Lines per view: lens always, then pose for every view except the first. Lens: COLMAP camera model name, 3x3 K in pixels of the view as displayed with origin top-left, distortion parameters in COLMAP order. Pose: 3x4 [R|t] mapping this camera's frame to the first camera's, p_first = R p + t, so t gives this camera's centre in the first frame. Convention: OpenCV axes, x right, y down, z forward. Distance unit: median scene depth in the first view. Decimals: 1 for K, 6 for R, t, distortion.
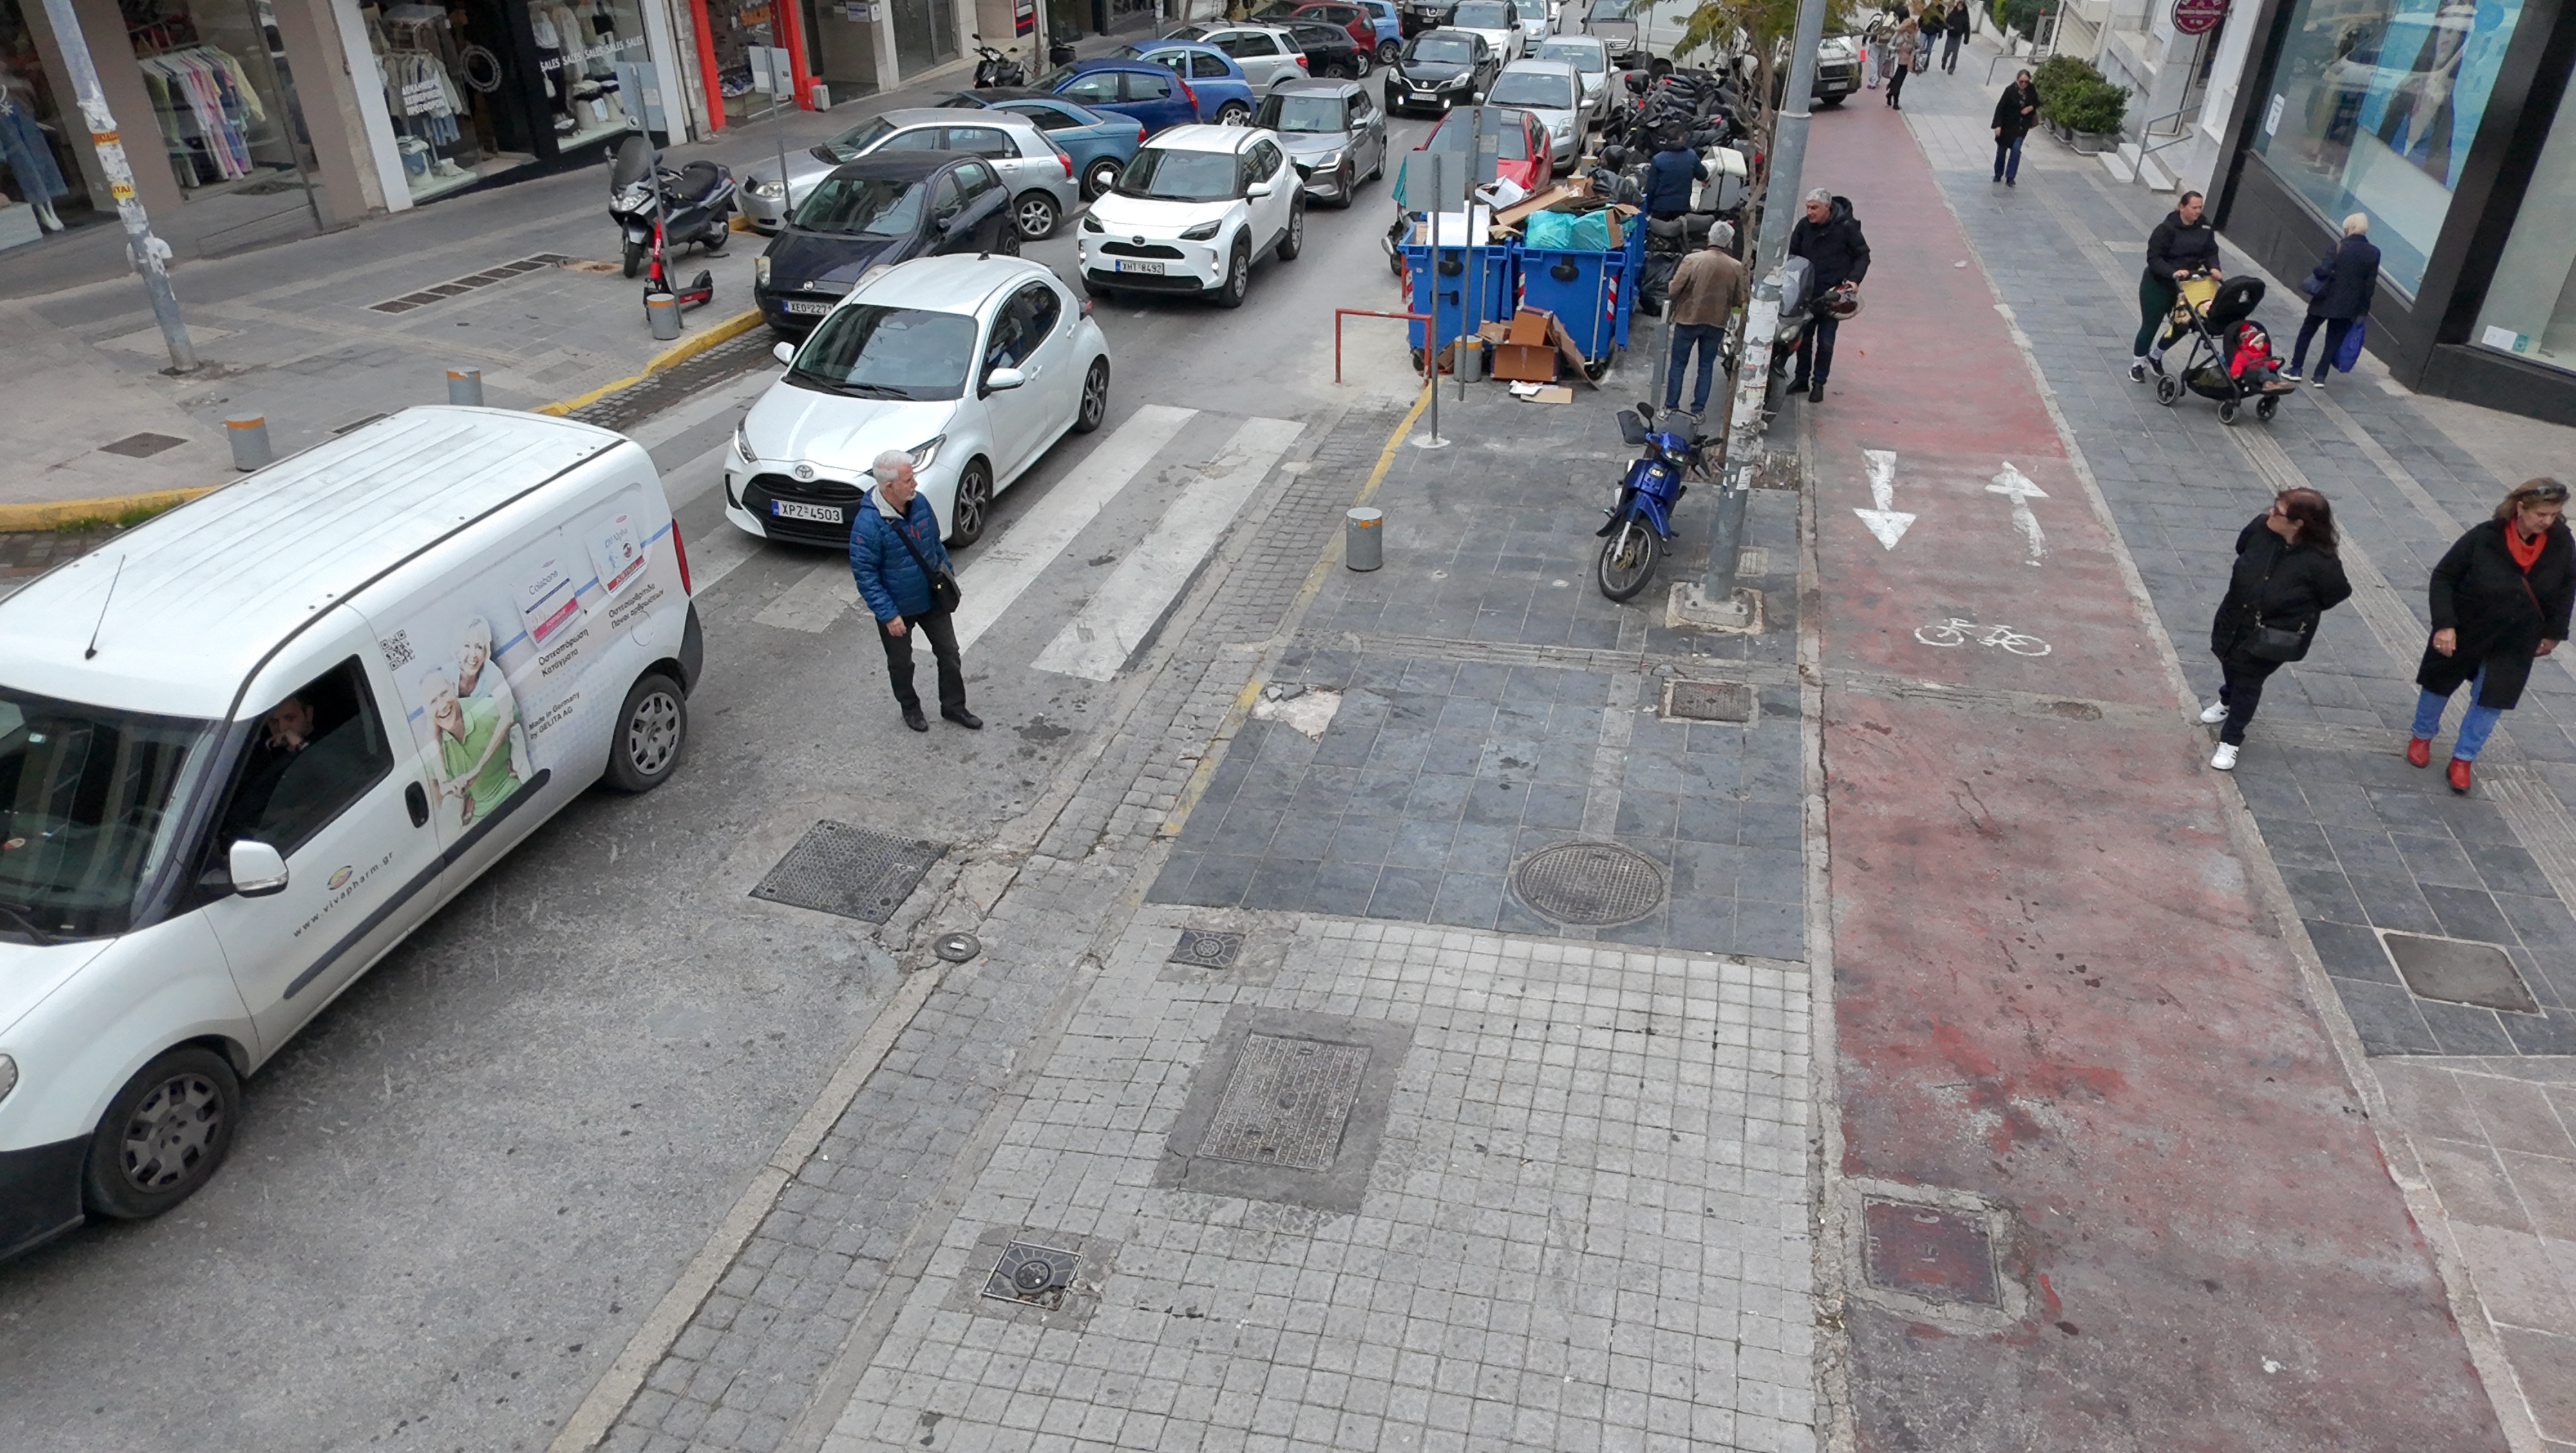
lens RADIAL K [[1635.3, 0, 1305.3], [0, 1635.3, 707.2], [0, 0, 1]] dist [0.007018, -0.008916]
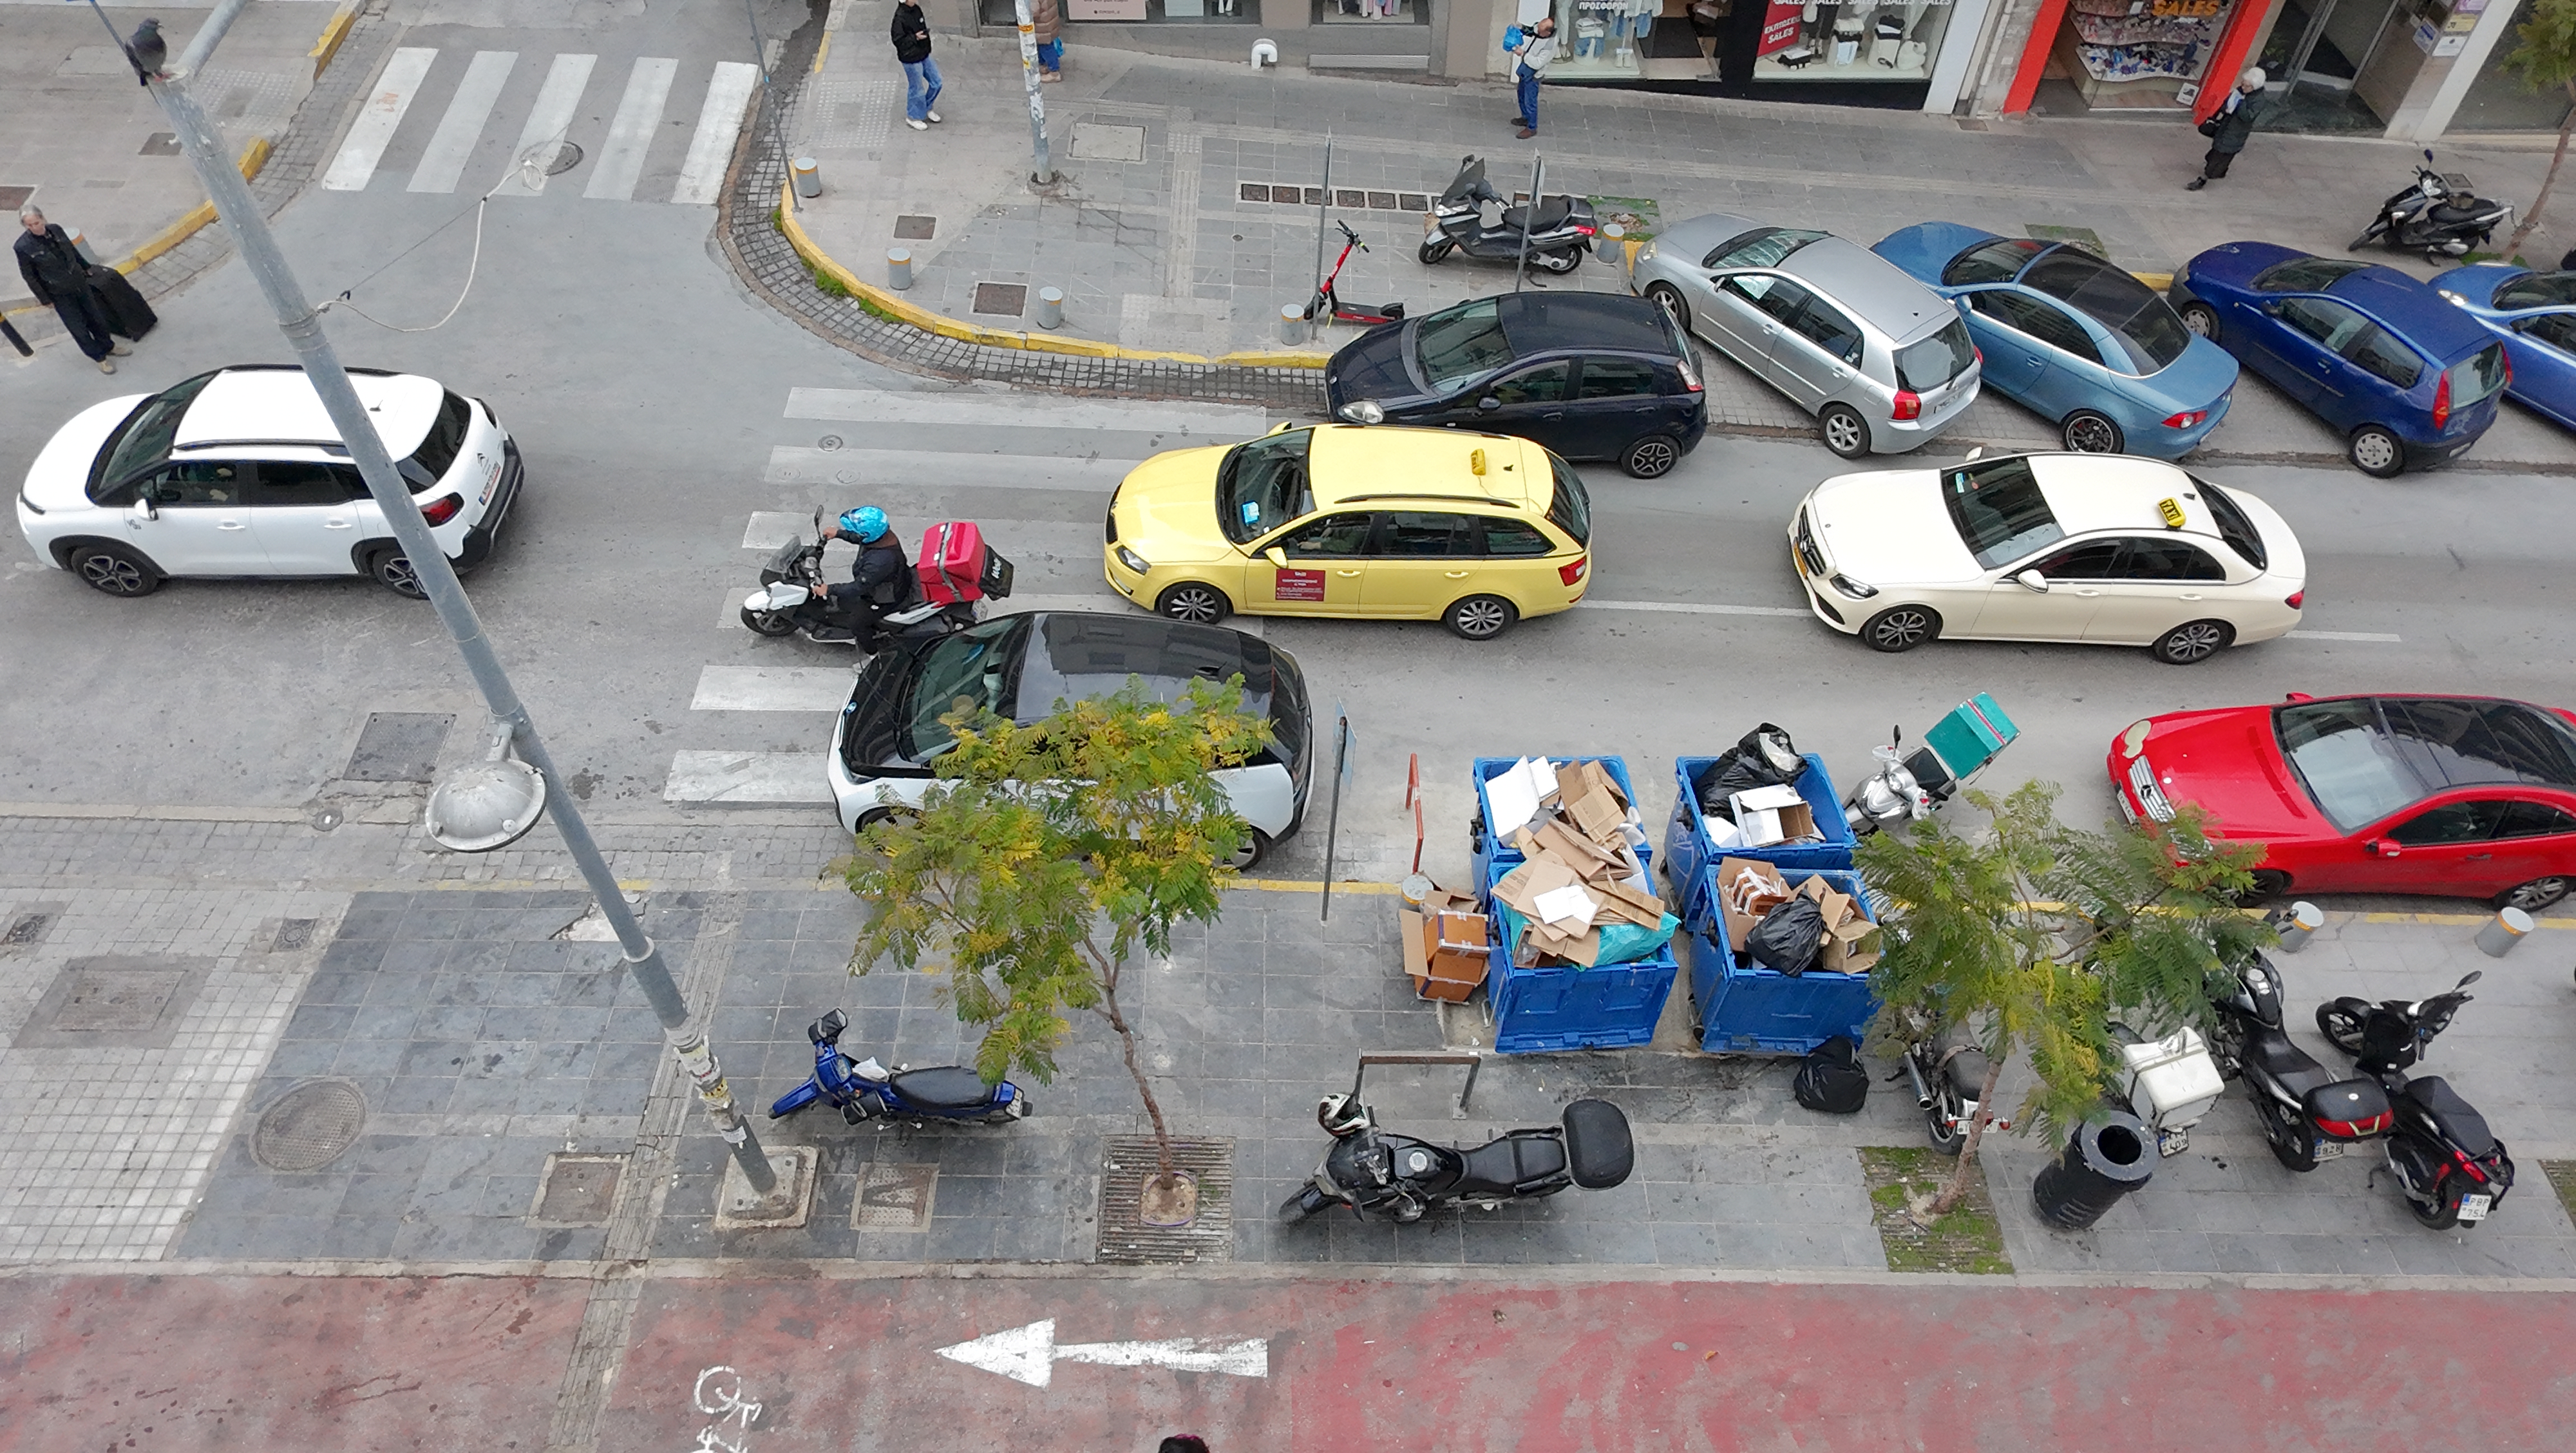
lens RADIAL K [[1635.3, 0, 1323.9], [0, 1635.3, 718.9], [0, 0, 1]] dist [0.007018, -0.008916]
pose [[0.273687, 0.726632, -0.630160, 0.731973], [-0.509818, 0.665161, 0.545570, -0.944359], [0.815586, 0.171951, 0.552496, 0.592279]]
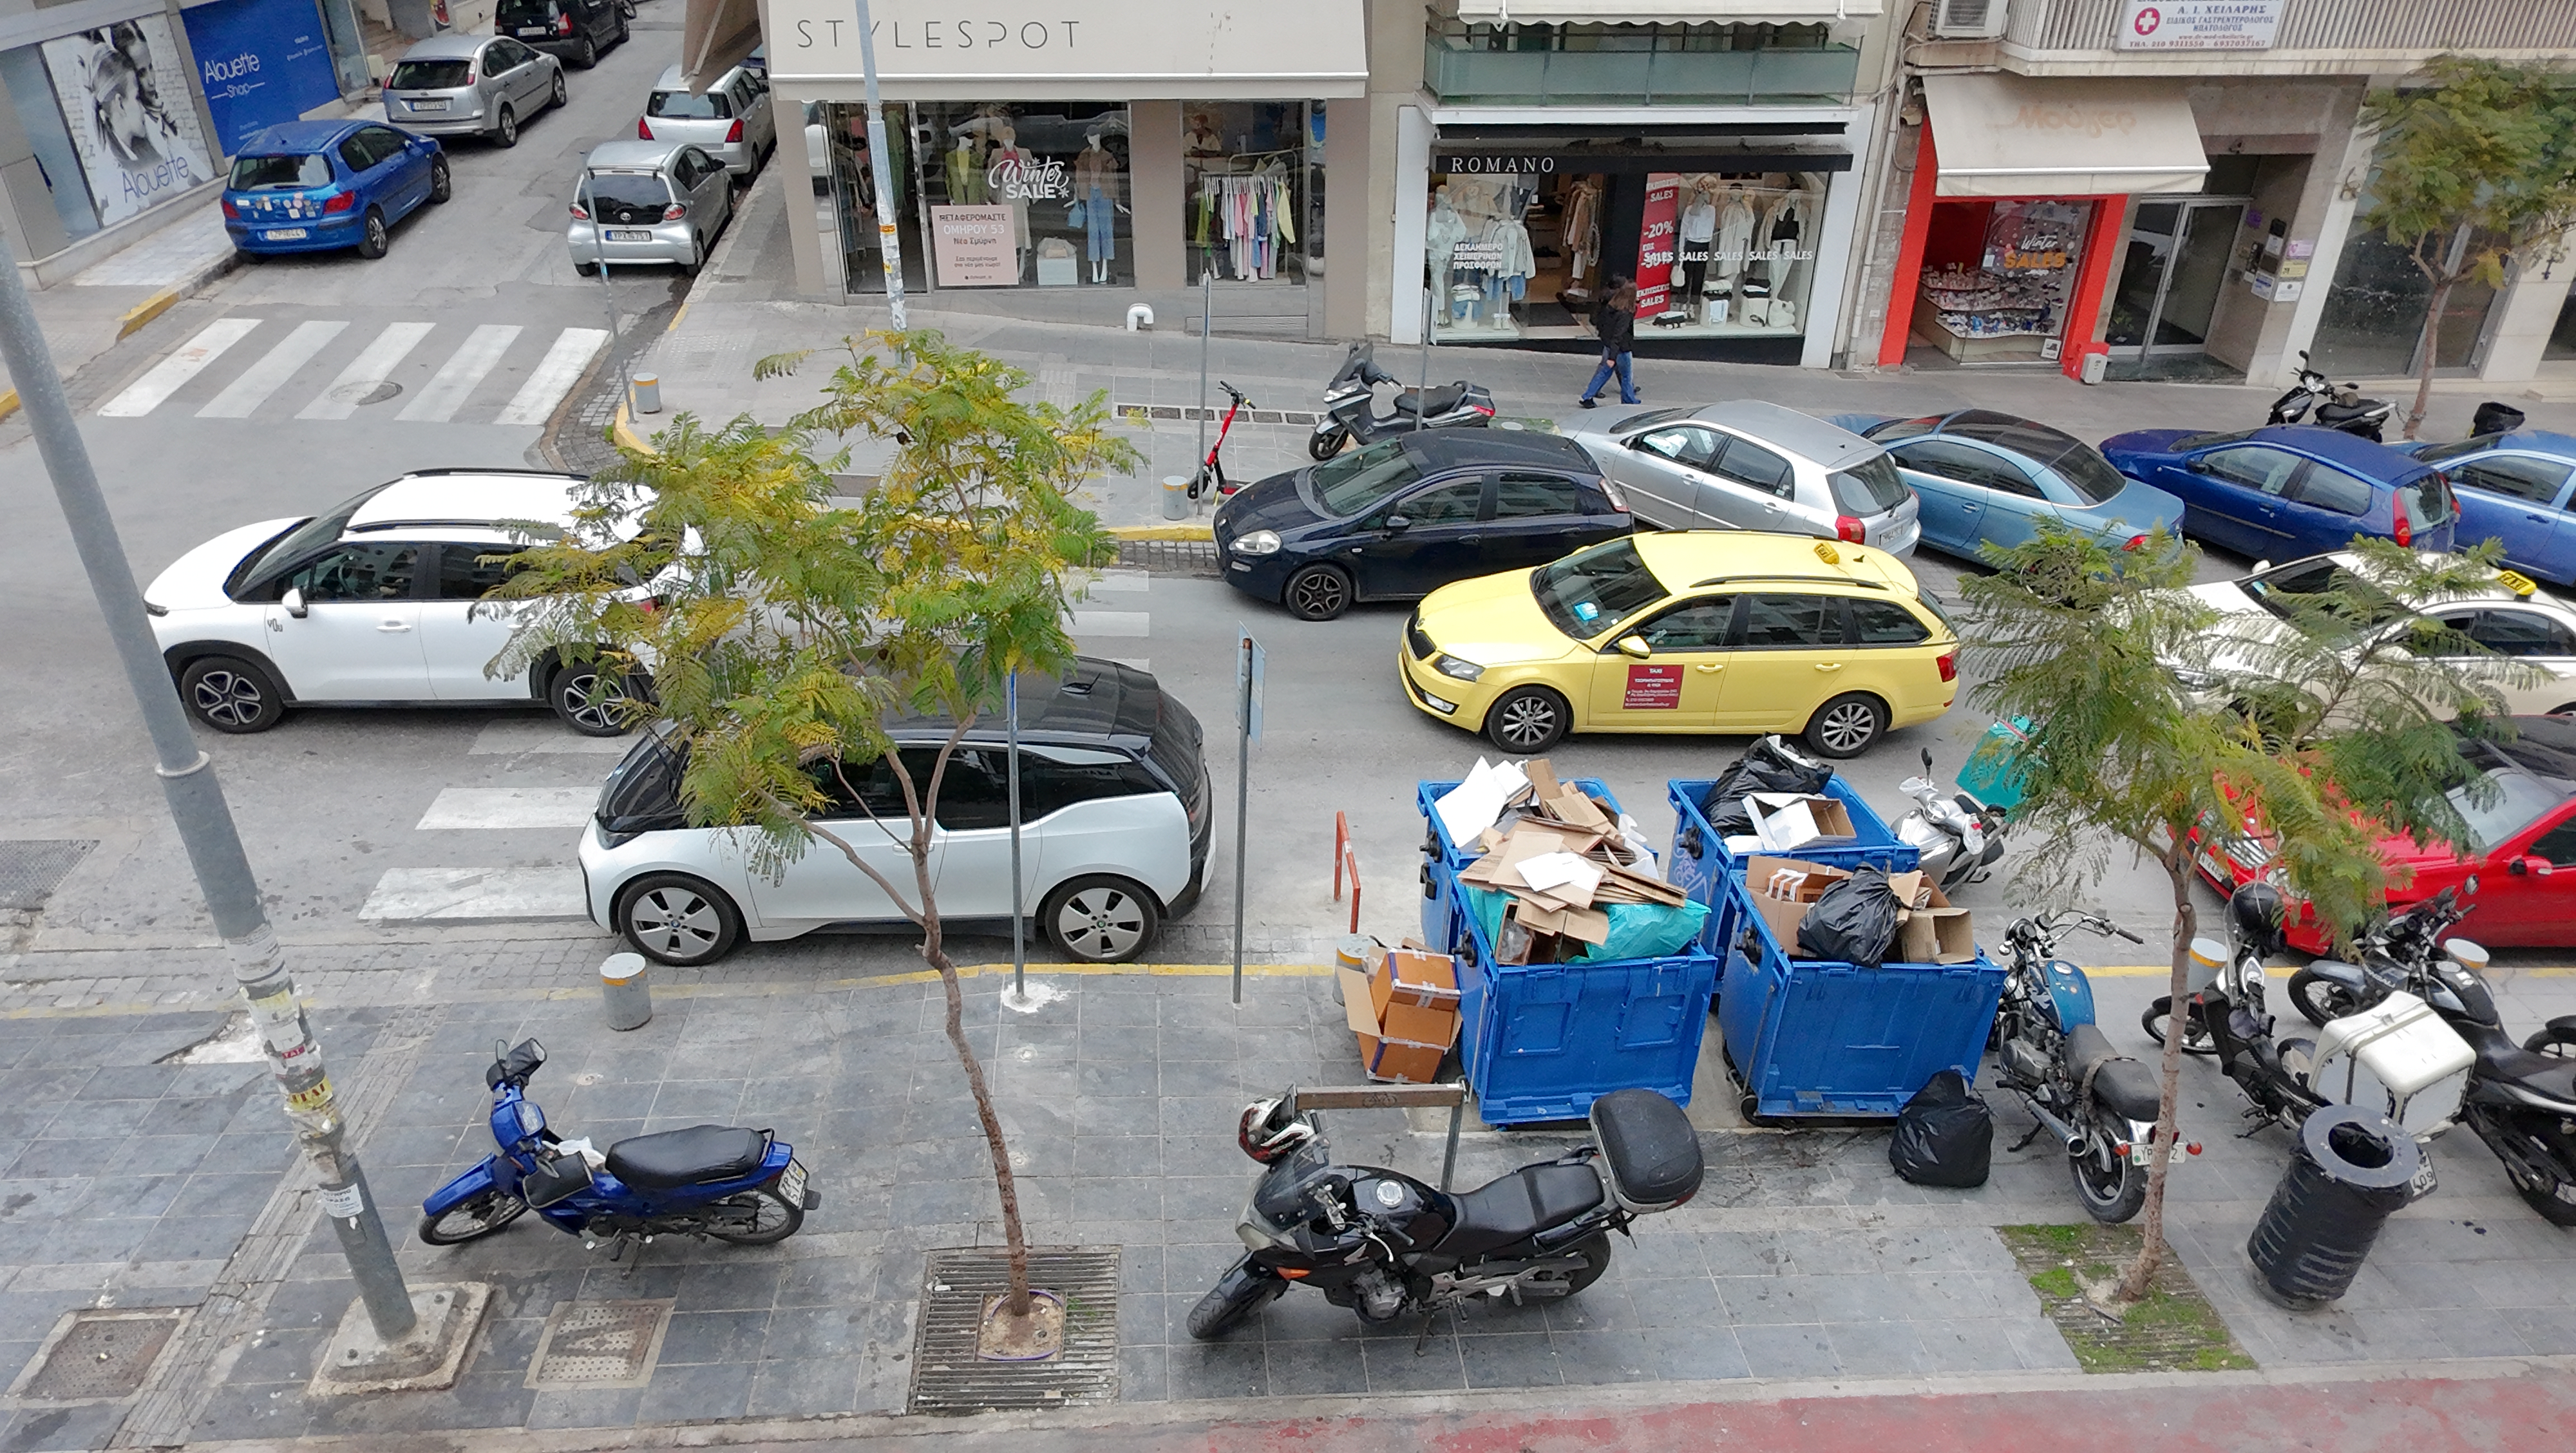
lens RADIAL K [[1635.3, 0, 1318.2], [0, 1635.3, 718.5], [0, 0, 1]] dist [0.007018, -0.008916]
pose [[0.347850, 0.461603, -0.816041, 0.762479], [-0.494846, 0.829679, 0.258381, -0.598106], [0.796321, 0.313936, 0.517026, 0.787975]]
